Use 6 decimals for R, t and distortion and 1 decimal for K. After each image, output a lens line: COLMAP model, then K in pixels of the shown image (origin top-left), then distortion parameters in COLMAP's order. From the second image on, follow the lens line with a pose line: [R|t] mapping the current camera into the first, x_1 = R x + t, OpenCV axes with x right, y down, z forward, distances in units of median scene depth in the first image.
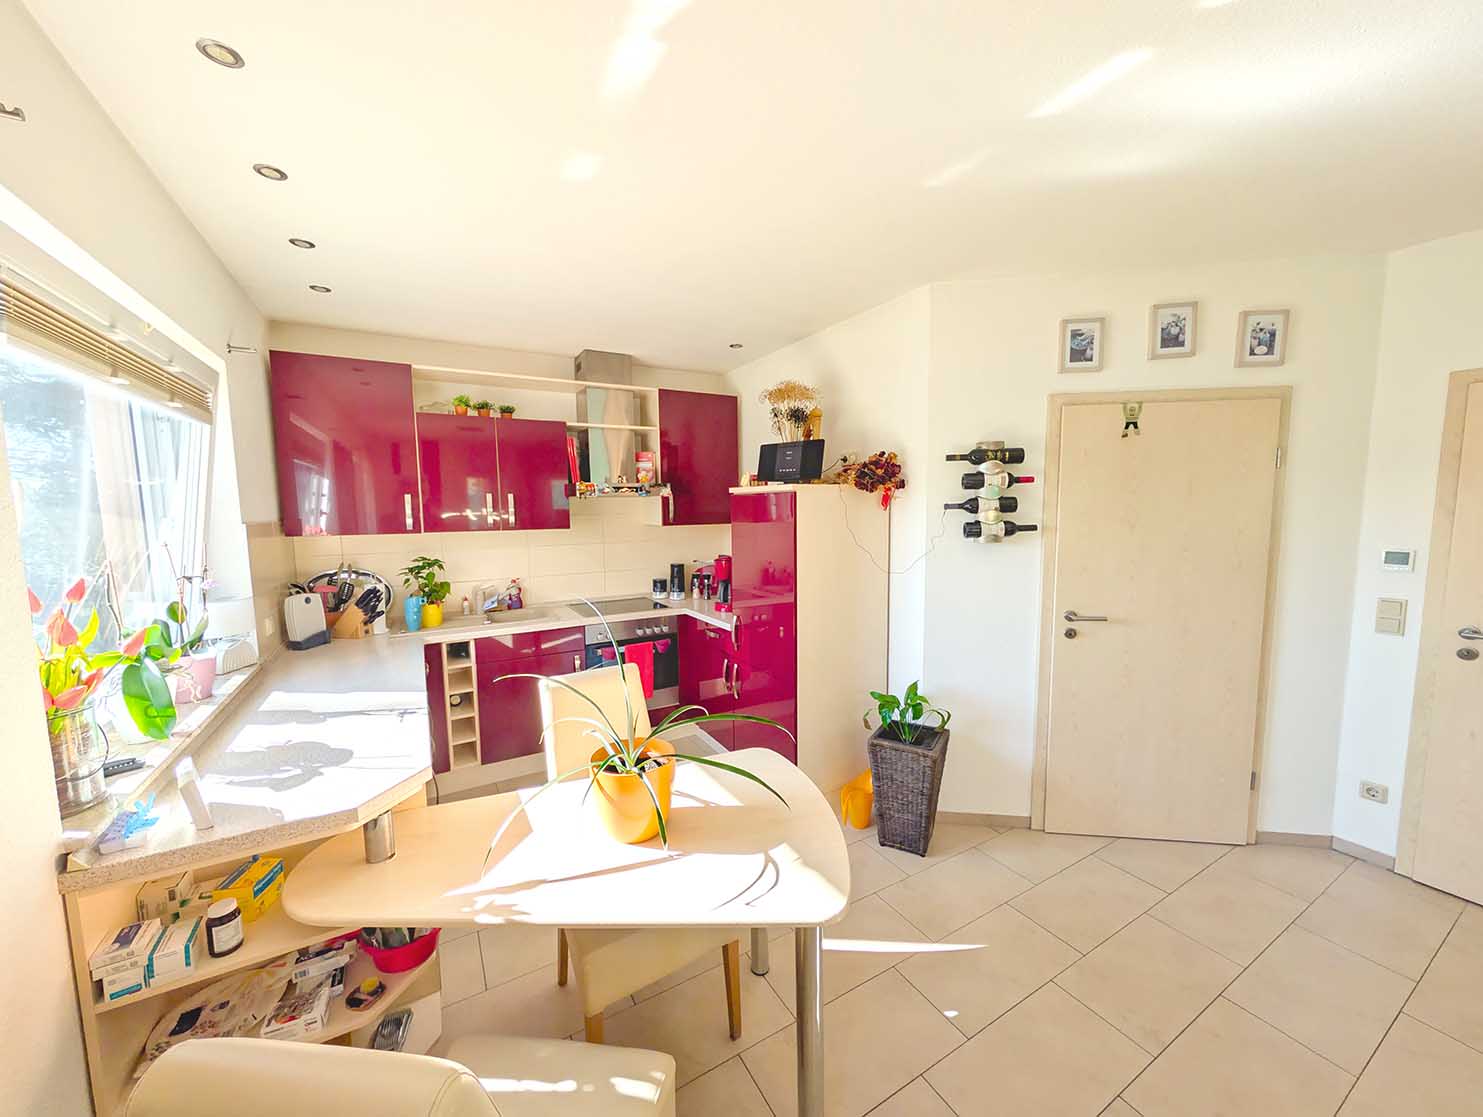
lens RADIAL K [[561.1, 0, 742.2], [0, 561.1, 564.4], [0, 0, 1]] dist [-0.000131, 0.000187]
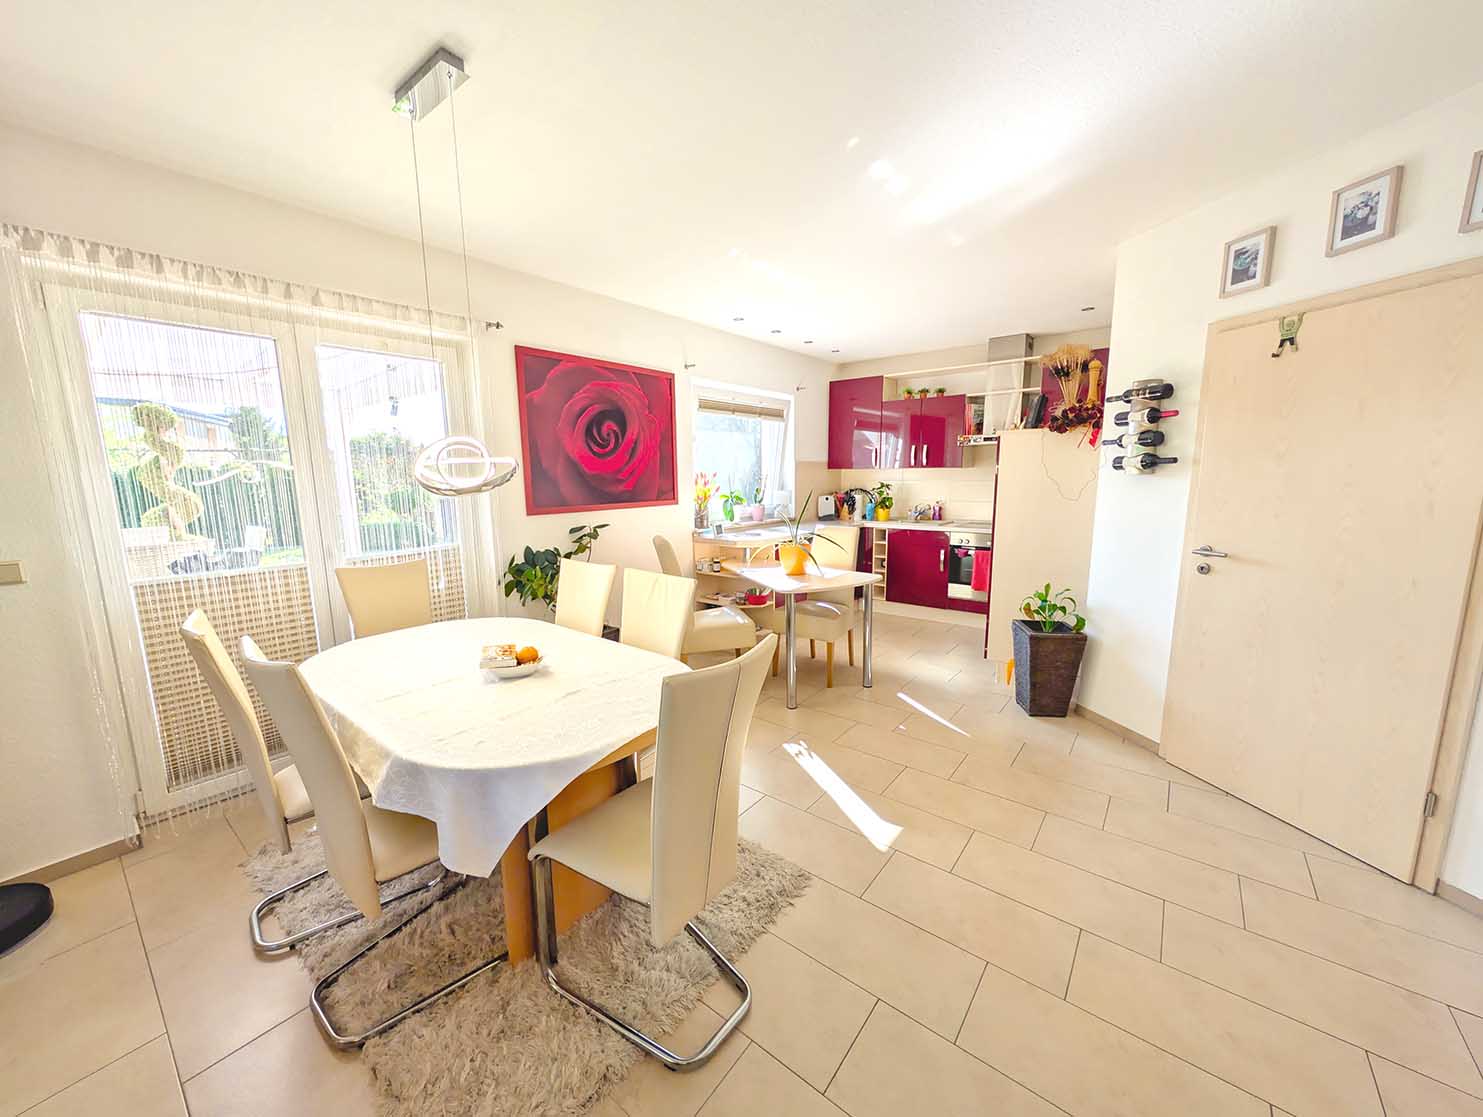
lens RADIAL K [[561.1, 0, 742.1], [0, 561.1, 559.0], [0, 0, 1]] dist [-0.000131, 0.000187]
pose [[0.371257, 0.149525, -0.916412, 1.203824], [-0.086432, 0.988229, 0.126228, 0.052677], [0.924499, 0.032345, 0.379811, -0.121377]]
